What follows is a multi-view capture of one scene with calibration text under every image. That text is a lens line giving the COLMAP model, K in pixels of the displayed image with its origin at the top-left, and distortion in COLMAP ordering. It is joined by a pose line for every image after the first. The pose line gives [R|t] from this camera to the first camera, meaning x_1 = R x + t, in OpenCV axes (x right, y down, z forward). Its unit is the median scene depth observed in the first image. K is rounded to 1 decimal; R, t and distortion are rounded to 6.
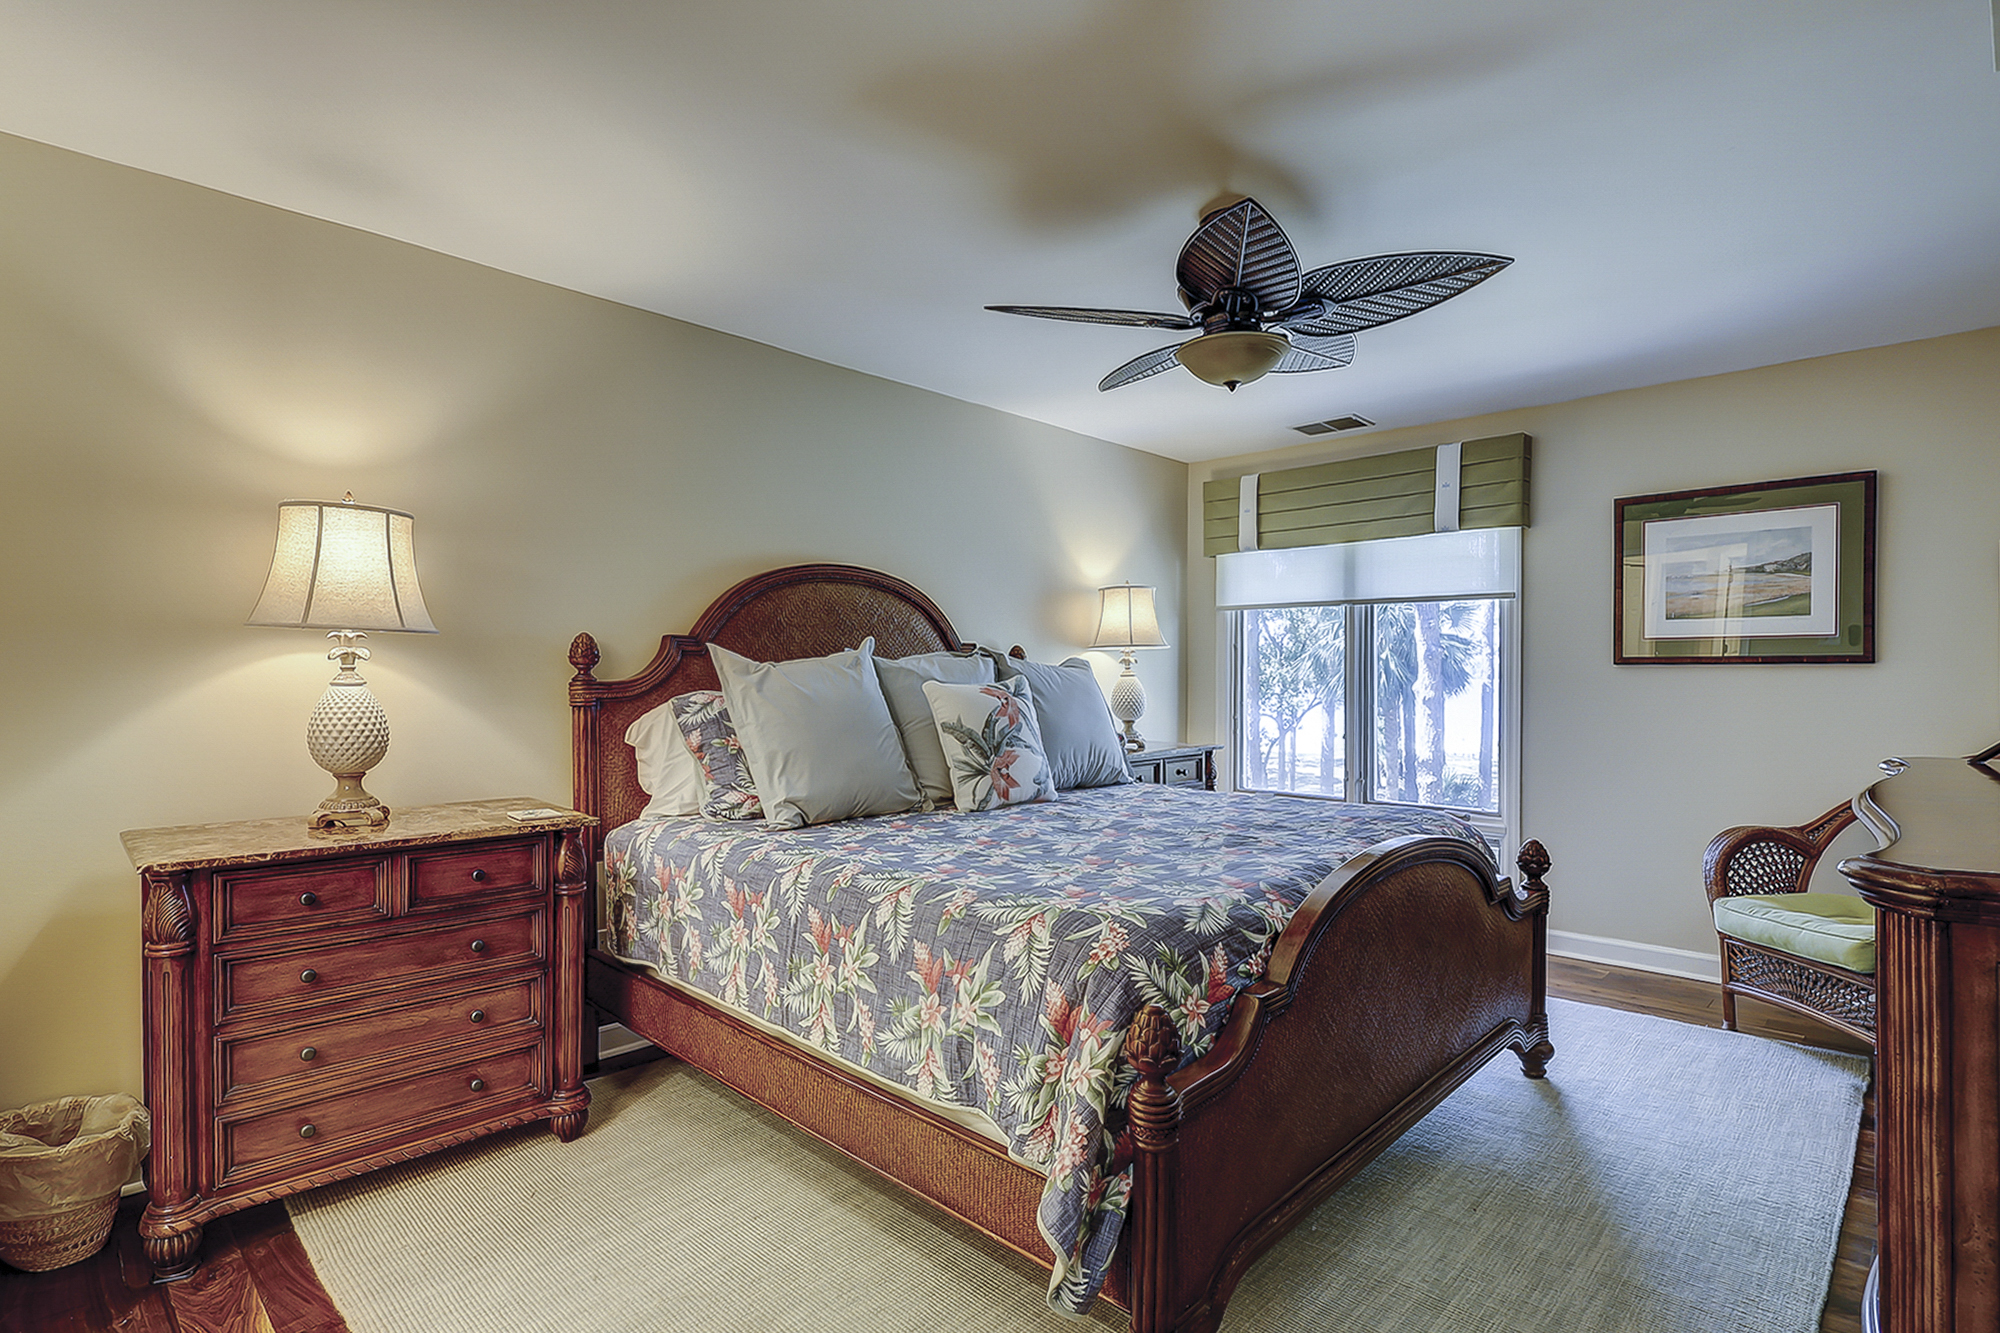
lens RADIAL K [[965.5, 0, 1000.0], [0, 965.5, 666.5], [0, 0, 1]] dist [-0.000961, -0.000038]
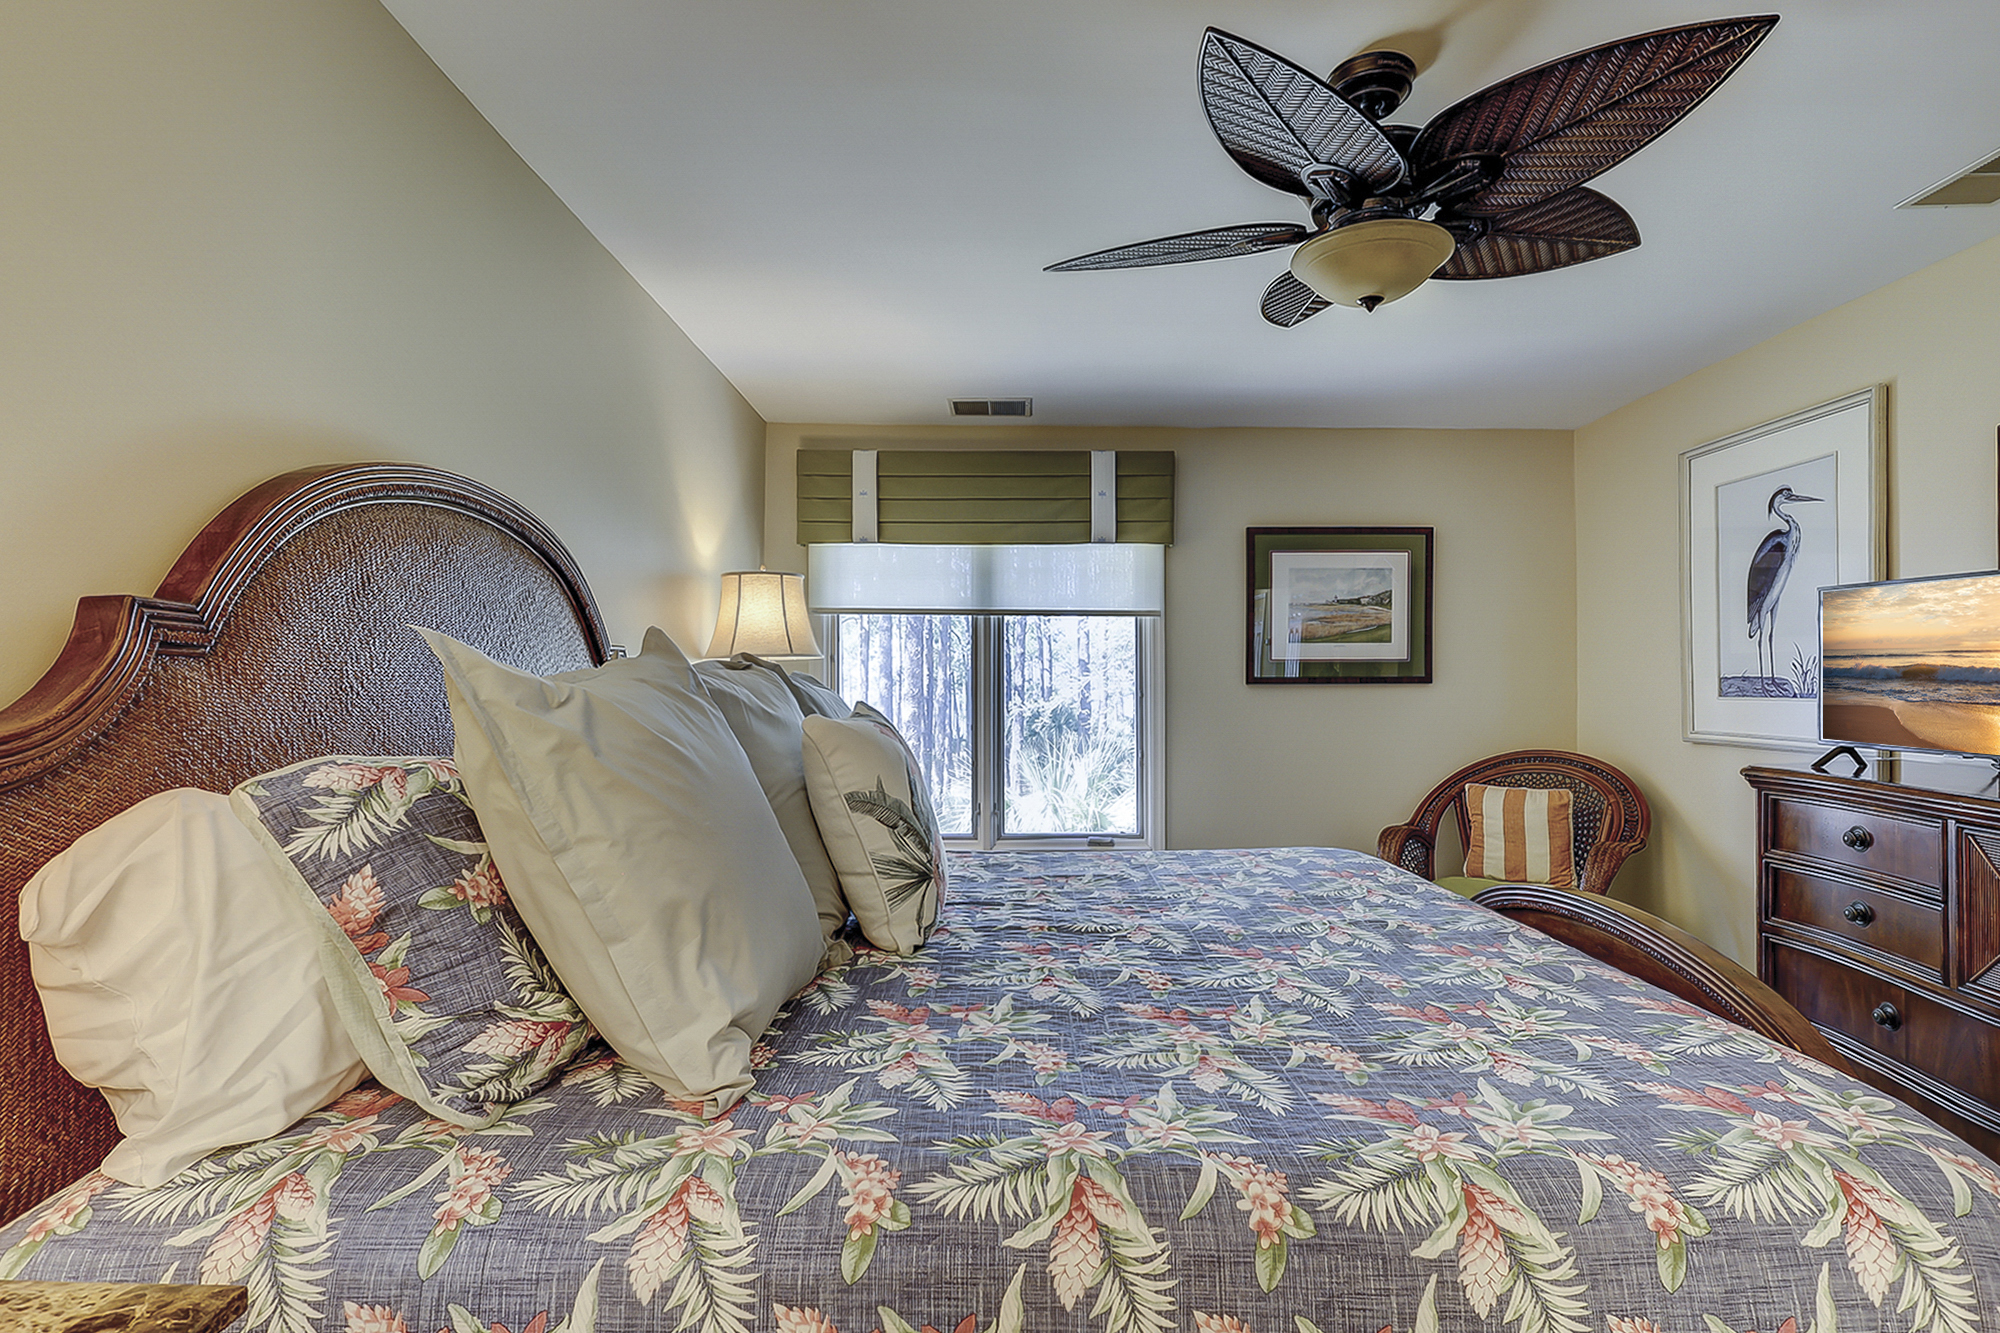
lens RADIAL K [[965.5, 0, 1000.0], [0, 965.5, 666.5], [0, 0, 1]] dist [-0.000961, -0.000038]
pose [[0.709220, 0.013632, 0.704856, -0.321089], [-0.001908, 0.999846, -0.017417, -0.002217], [-0.704985, 0.011007, 0.709137, 0.473965]]
